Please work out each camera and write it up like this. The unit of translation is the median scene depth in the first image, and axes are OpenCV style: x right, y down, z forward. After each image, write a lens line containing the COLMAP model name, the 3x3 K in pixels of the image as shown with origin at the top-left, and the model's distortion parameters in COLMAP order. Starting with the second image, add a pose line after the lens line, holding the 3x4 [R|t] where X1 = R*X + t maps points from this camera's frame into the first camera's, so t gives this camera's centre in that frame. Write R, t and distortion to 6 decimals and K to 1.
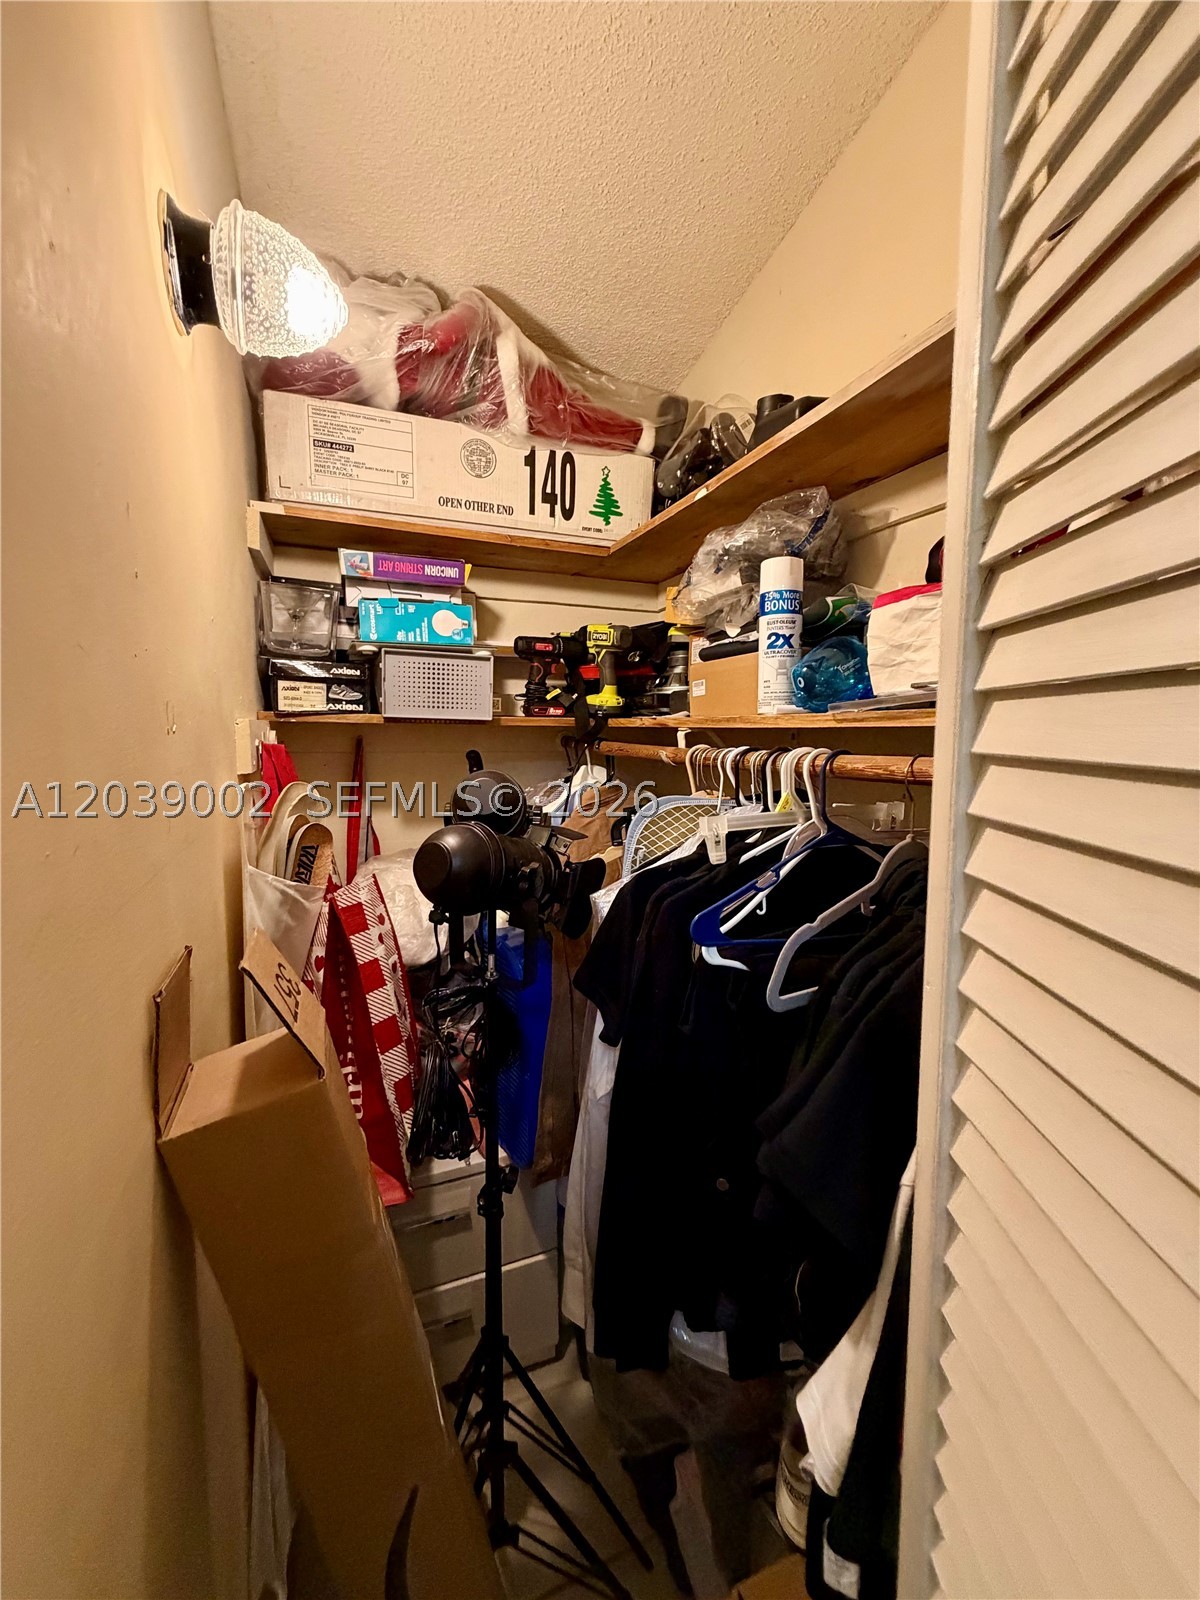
lens RADIAL K [[638.4, 0, 600.8], [0, 638.4, 793.1], [0, 0, 1]] dist [-0.001194, -0.000252]
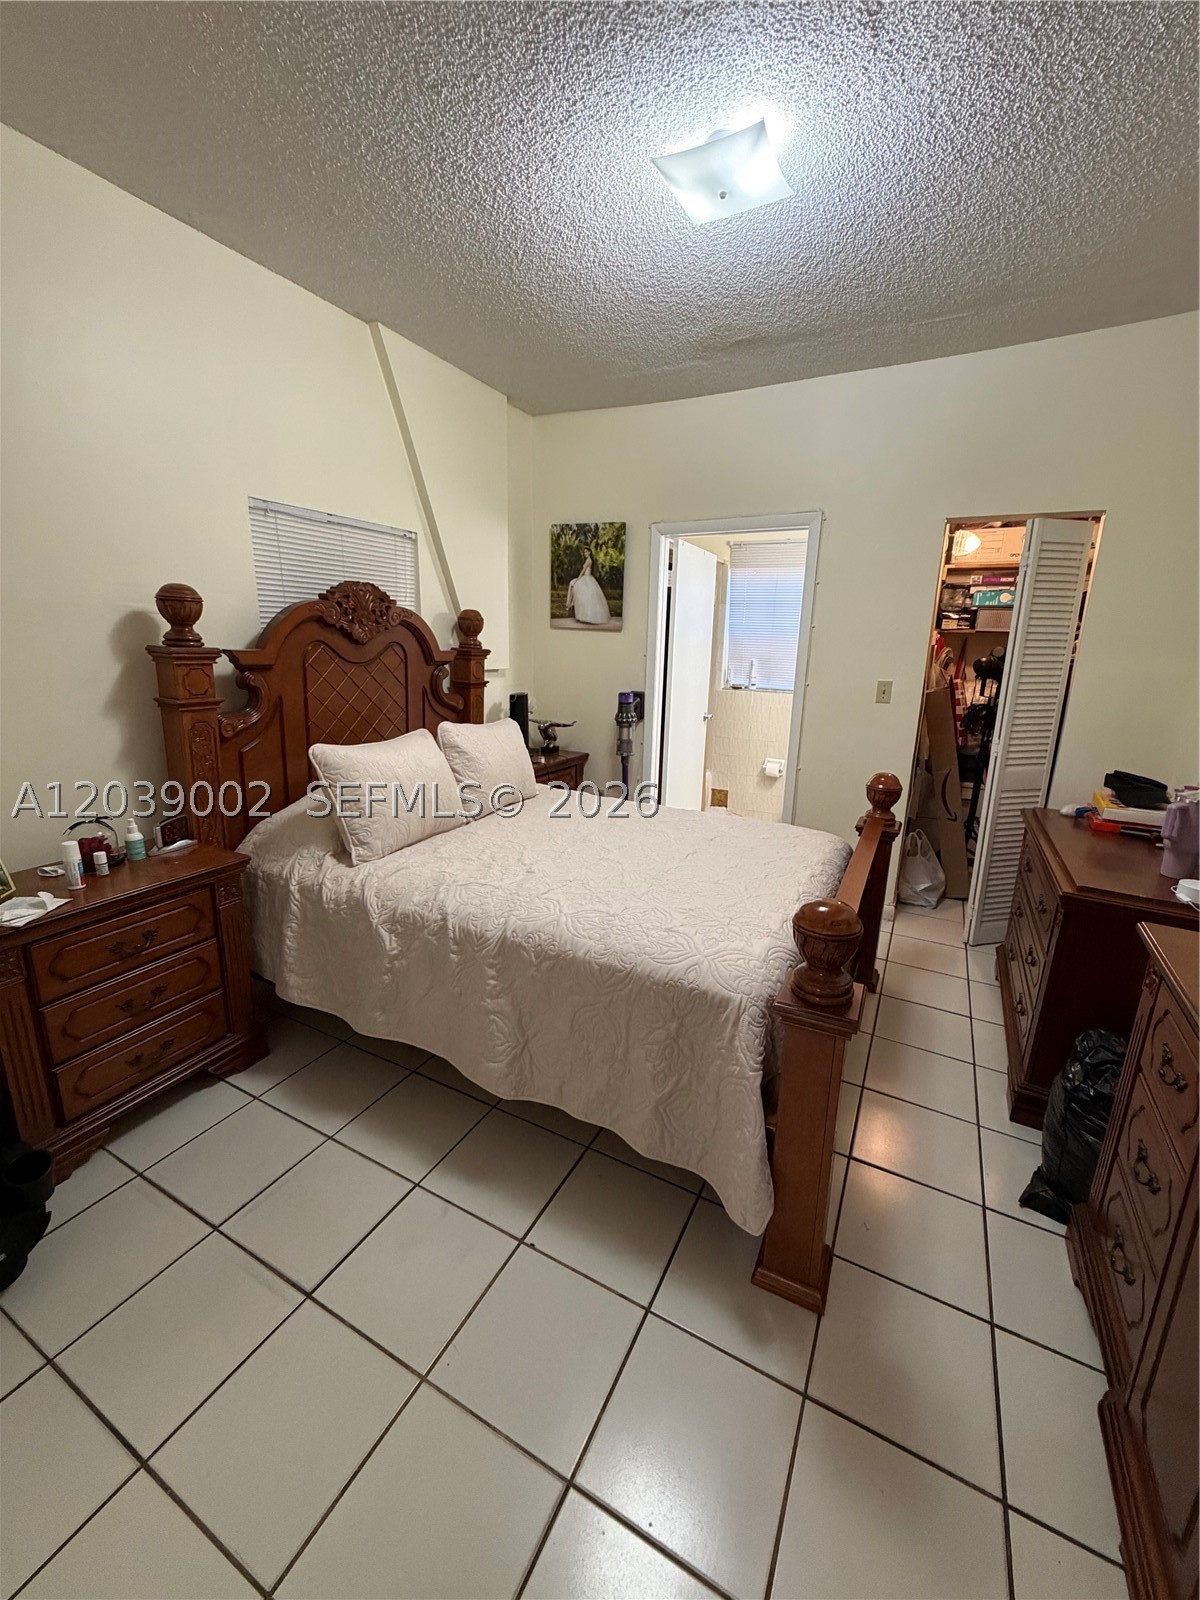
lens RADIAL K [[638.4, 0, 600.8], [0, 638.4, 793.1], [0, 0, 1]] dist [-0.001194, -0.000252]
pose [[0.642692, 0.190765, -0.741994, 0.934676], [-0.088877, 0.980529, 0.175110, 0.271714], [0.760952, -0.046596, 0.647133, -2.416831]]
